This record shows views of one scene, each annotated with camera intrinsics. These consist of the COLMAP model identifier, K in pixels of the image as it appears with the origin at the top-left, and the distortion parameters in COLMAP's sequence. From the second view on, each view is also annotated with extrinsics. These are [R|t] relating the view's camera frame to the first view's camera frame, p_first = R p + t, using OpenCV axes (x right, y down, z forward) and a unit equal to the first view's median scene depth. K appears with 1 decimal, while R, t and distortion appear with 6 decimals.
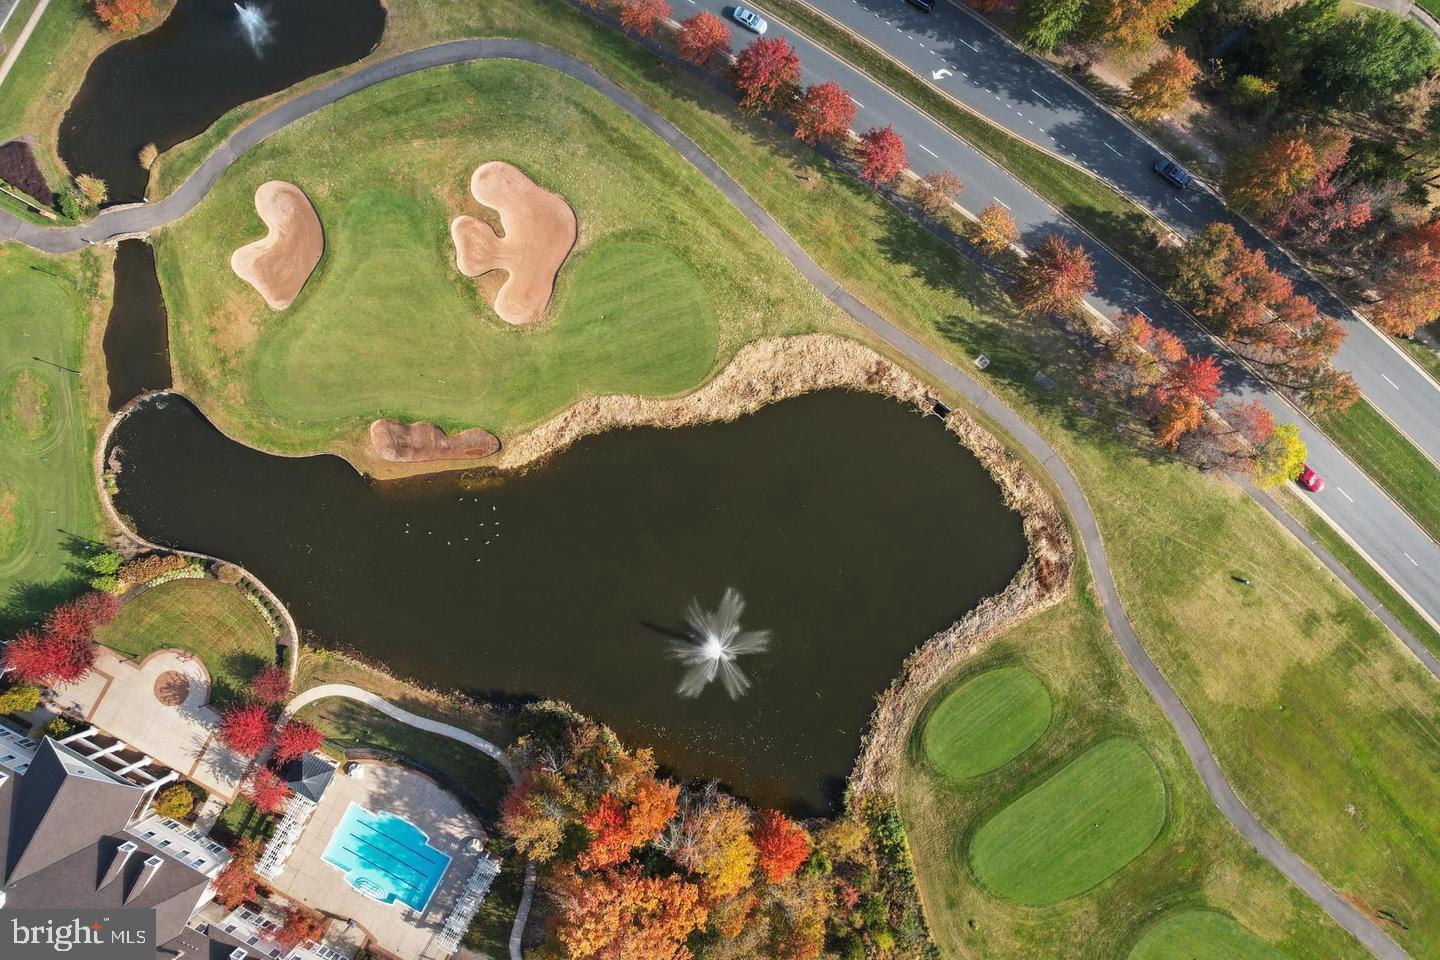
lens RADIAL K [[925.2, 0, 720.0], [0, 925.2, 480.0], [0, 0, 1]] dist [-0.082374, 0.078213]
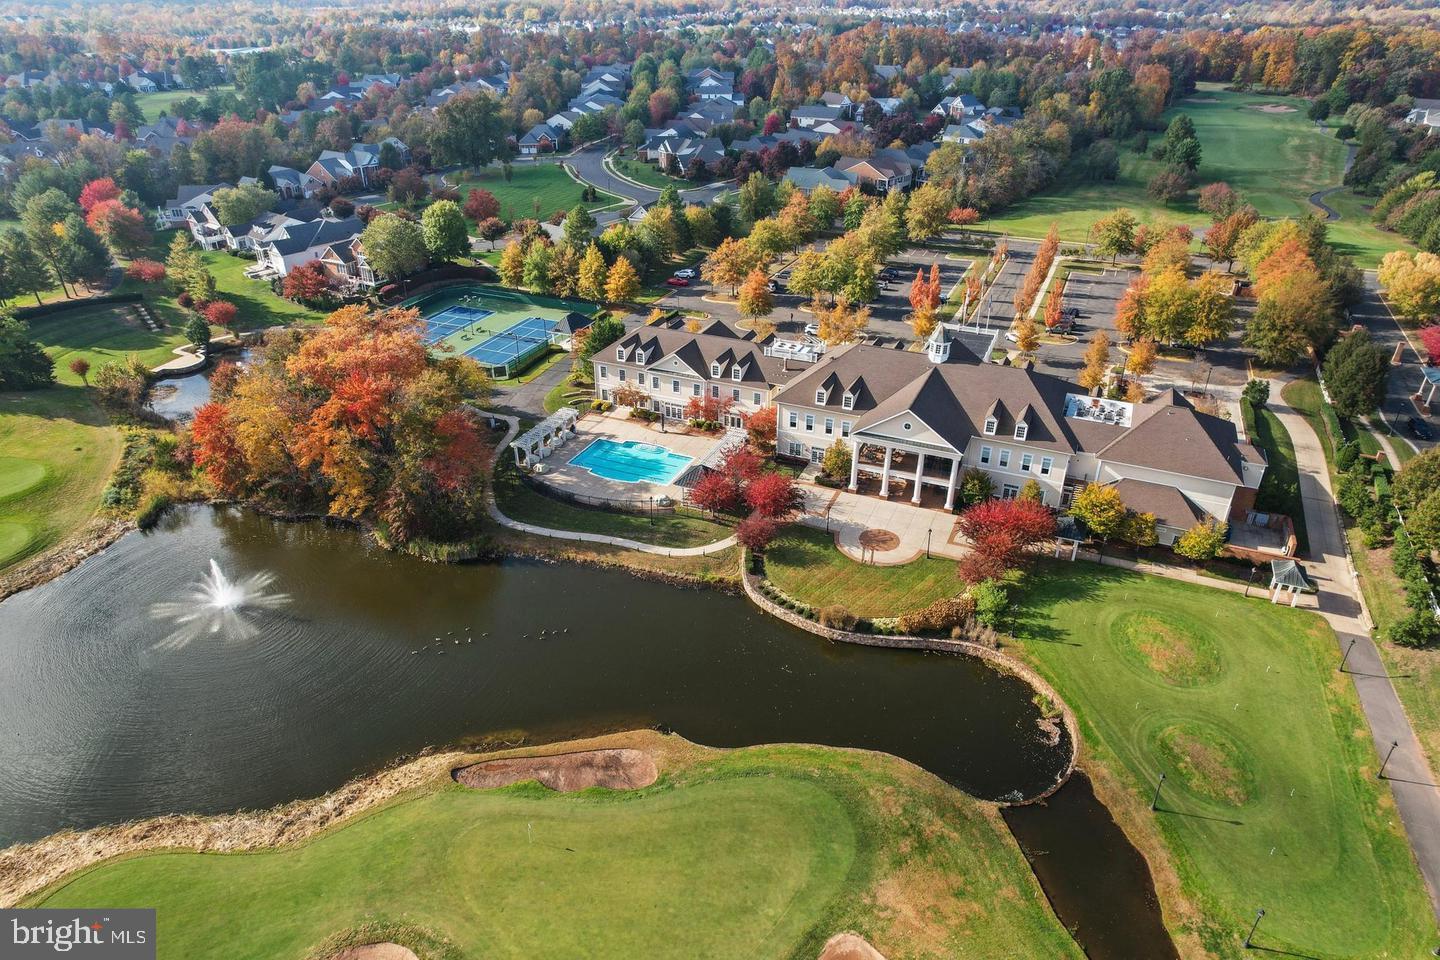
lens RADIAL K [[925.2, 0, 720.0], [0, 925.2, 480.0], [0, 0, 1]] dist [-0.082374, 0.078213]
pose [[-0.996436, 0.044342, -0.071758, -0.387576], [-0.084168, -0.466329, 0.880598, -0.518941], [0.005584, 0.883499, 0.468400, 0.524360]]
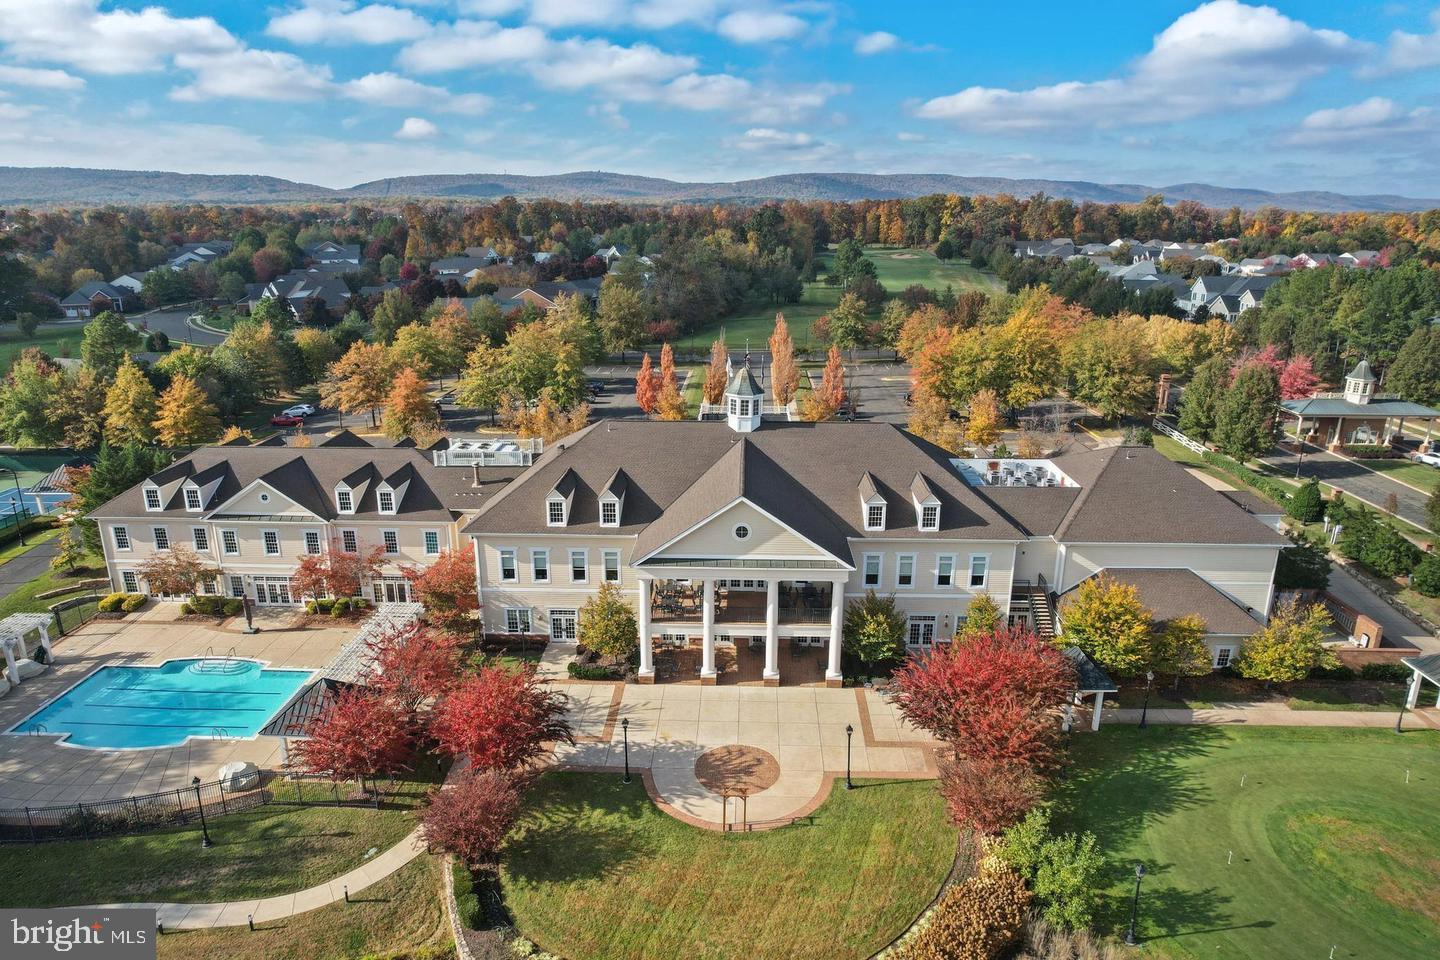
lens RADIAL K [[925.2, 0, 720.0], [0, 925.2, 480.0], [0, 0, 1]] dist [-0.082374, 0.078213]
pose [[-0.894612, 0.131011, -0.427206, -0.432799], [-0.446719, -0.239673, 0.861974, -0.101046], [0.010538, 0.961973, 0.272940, 0.751627]]
